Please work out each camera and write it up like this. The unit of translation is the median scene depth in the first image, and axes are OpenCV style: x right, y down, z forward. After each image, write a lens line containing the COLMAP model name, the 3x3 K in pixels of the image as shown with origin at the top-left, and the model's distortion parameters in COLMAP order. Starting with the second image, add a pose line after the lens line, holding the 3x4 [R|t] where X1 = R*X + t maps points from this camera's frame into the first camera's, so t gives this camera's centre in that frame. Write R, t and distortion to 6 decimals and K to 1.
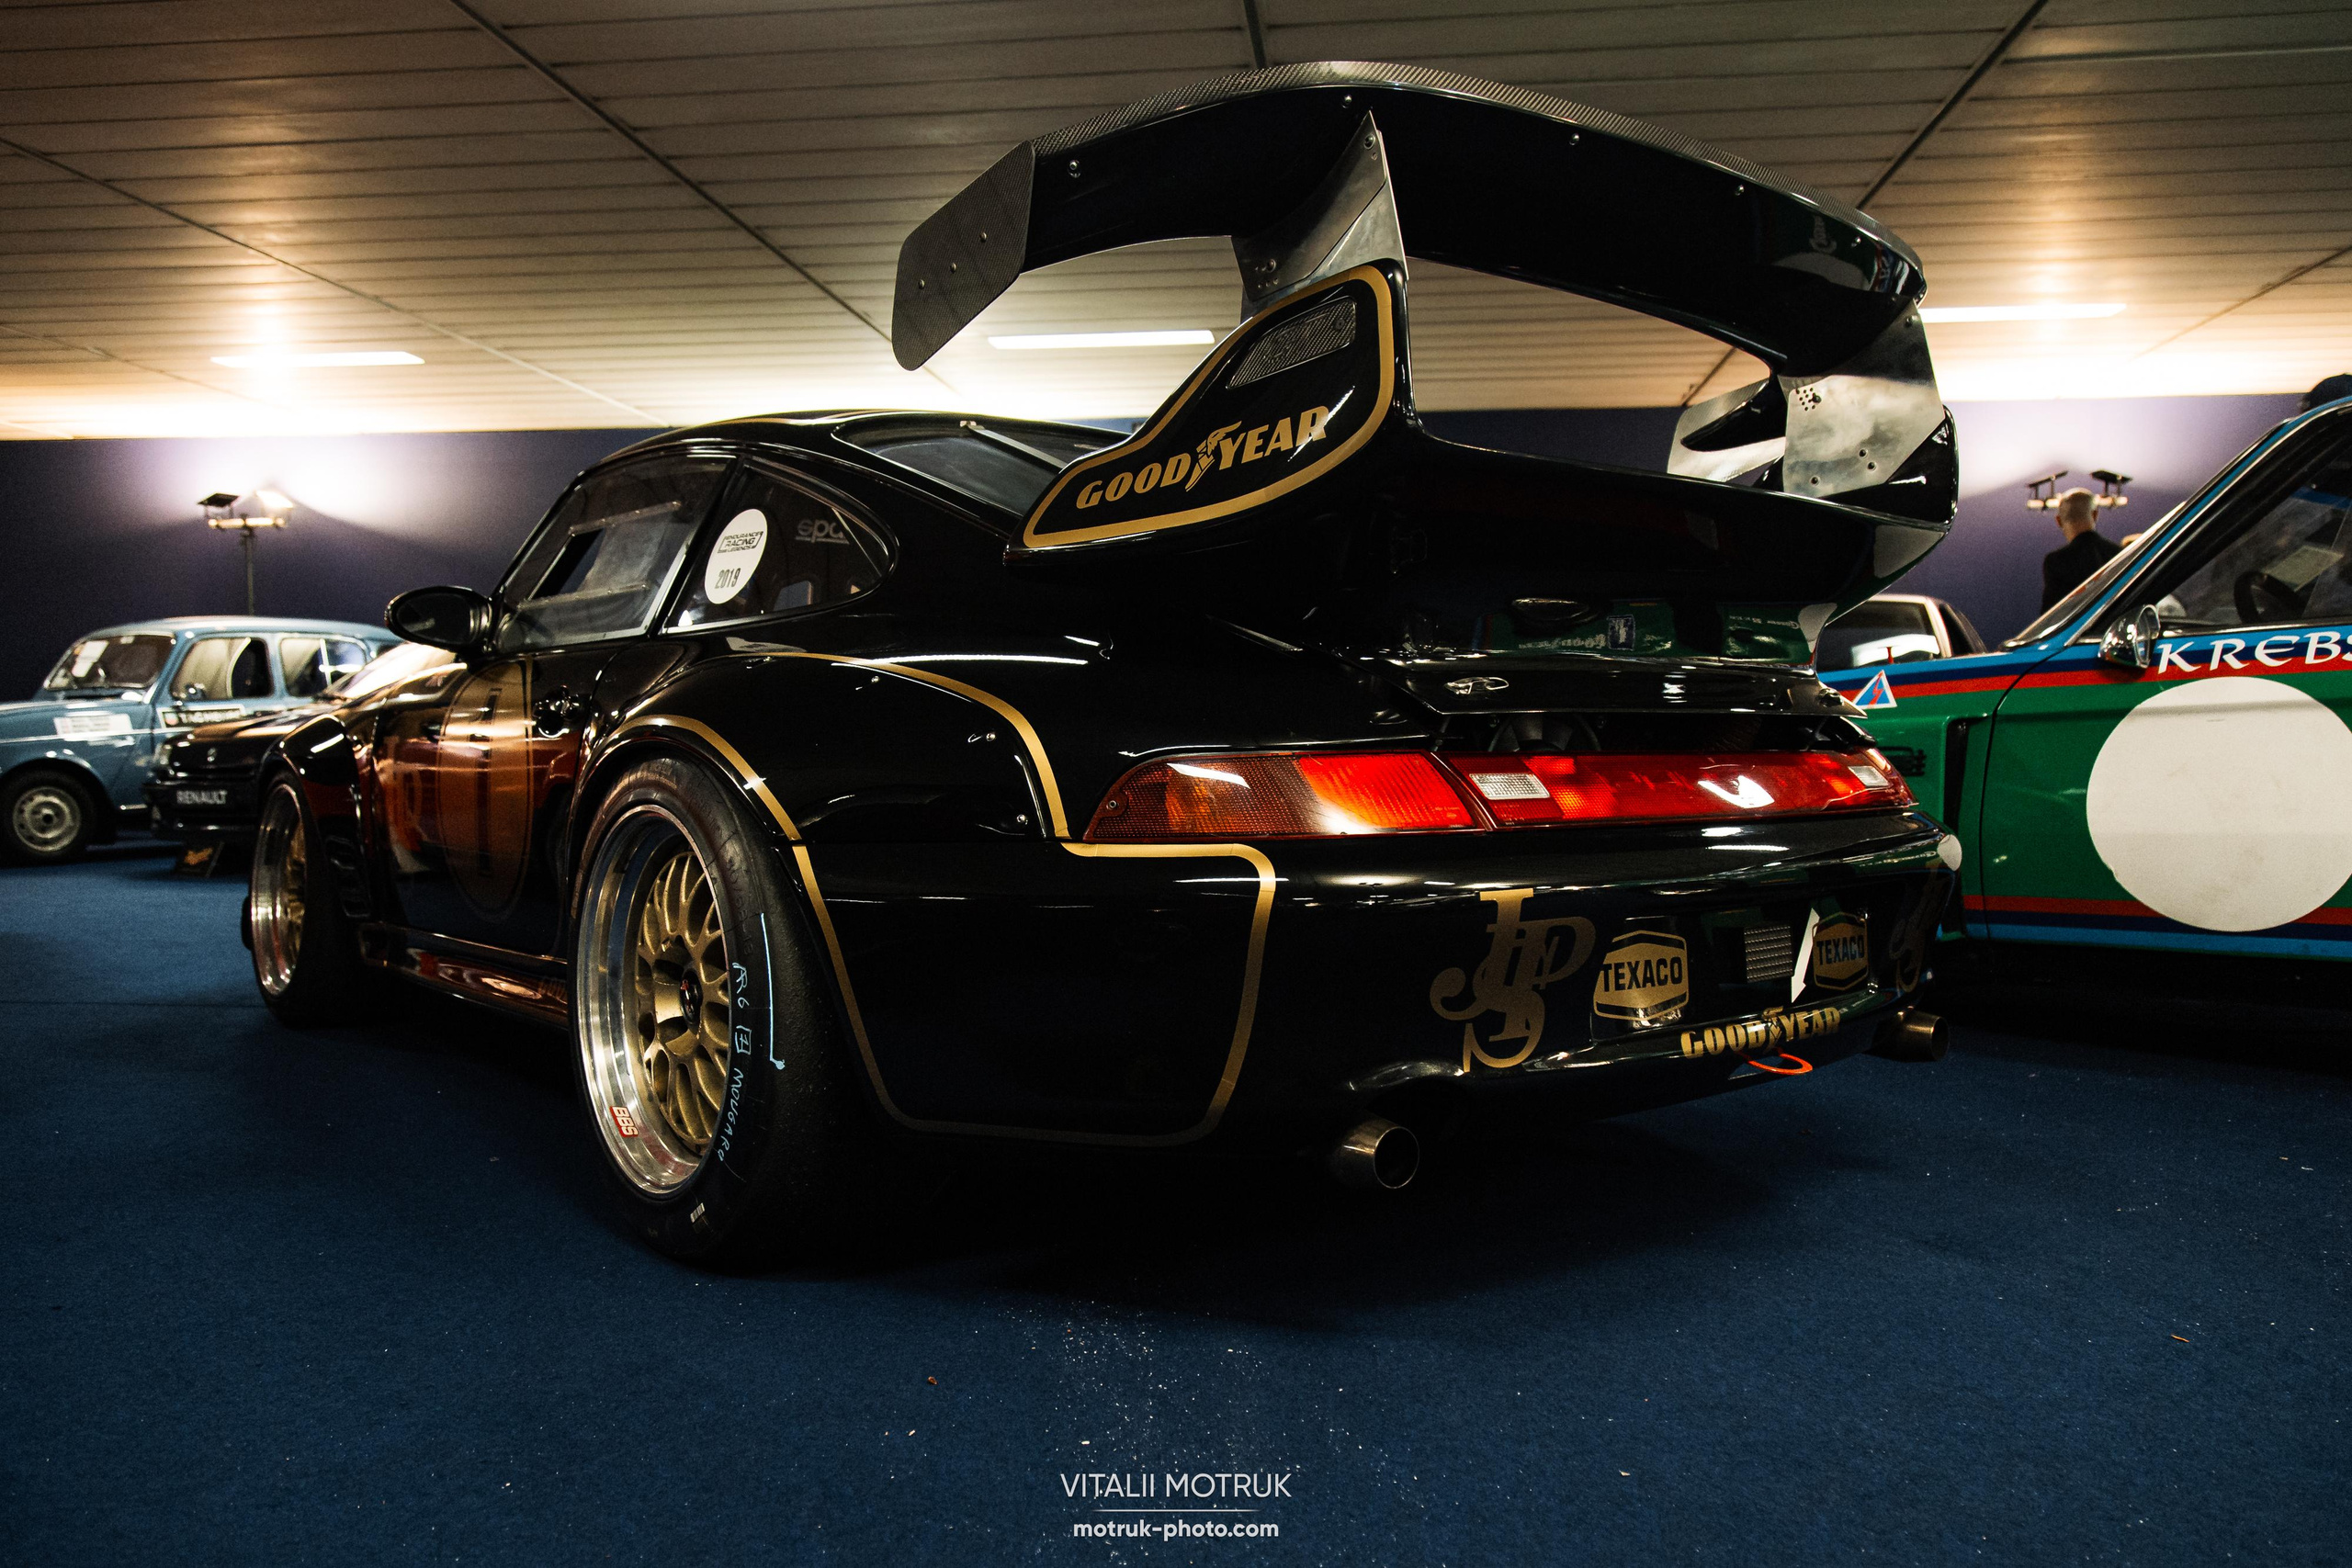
lens RADIAL K [[1547.2, 0, 1127.5], [0, 1547.2, 804.8], [0, 0, 1]] dist [0.002399, -0.022028]
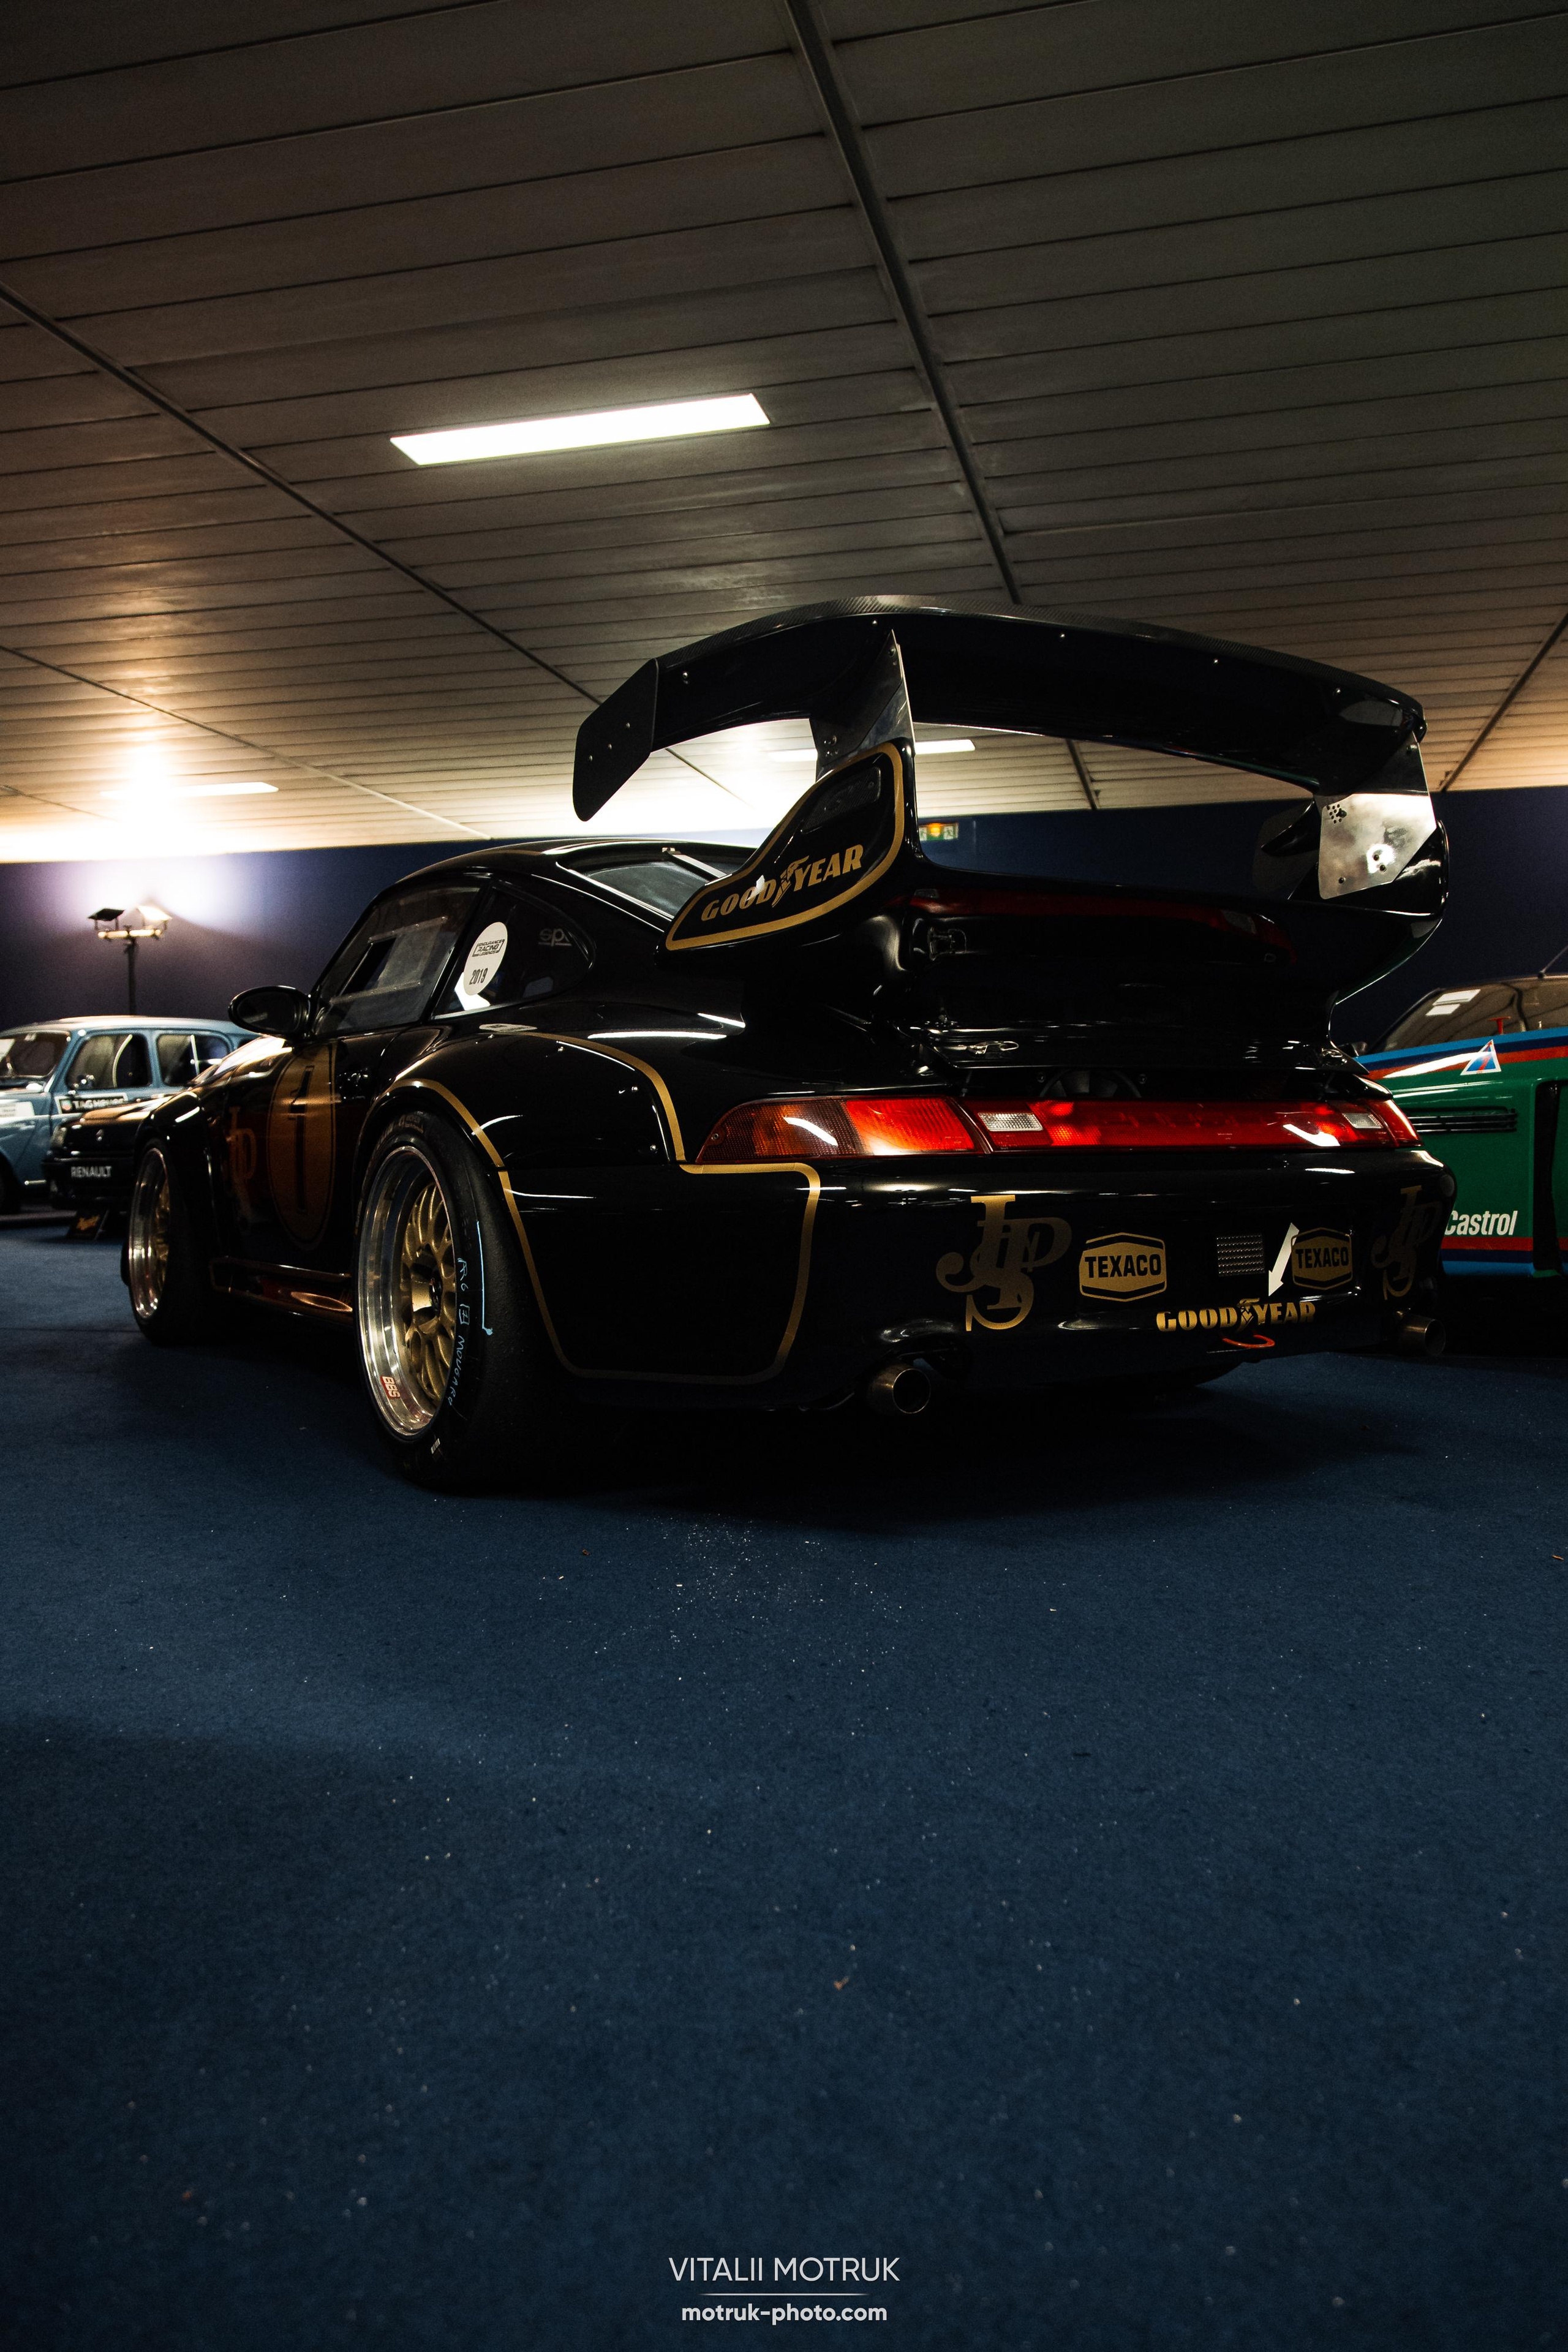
lens RADIAL K [[1547.3, 0, 784.0], [0, 1547.3, 1176.0], [0, 0, 1]] dist [0.002399, -0.022028]
pose [[0.992939, -0.001821, -0.118609, 0.121413], [0.000278, 0.999915, -0.013027, 0.030038], [0.118622, 0.012902, 0.992856, -0.202198]]
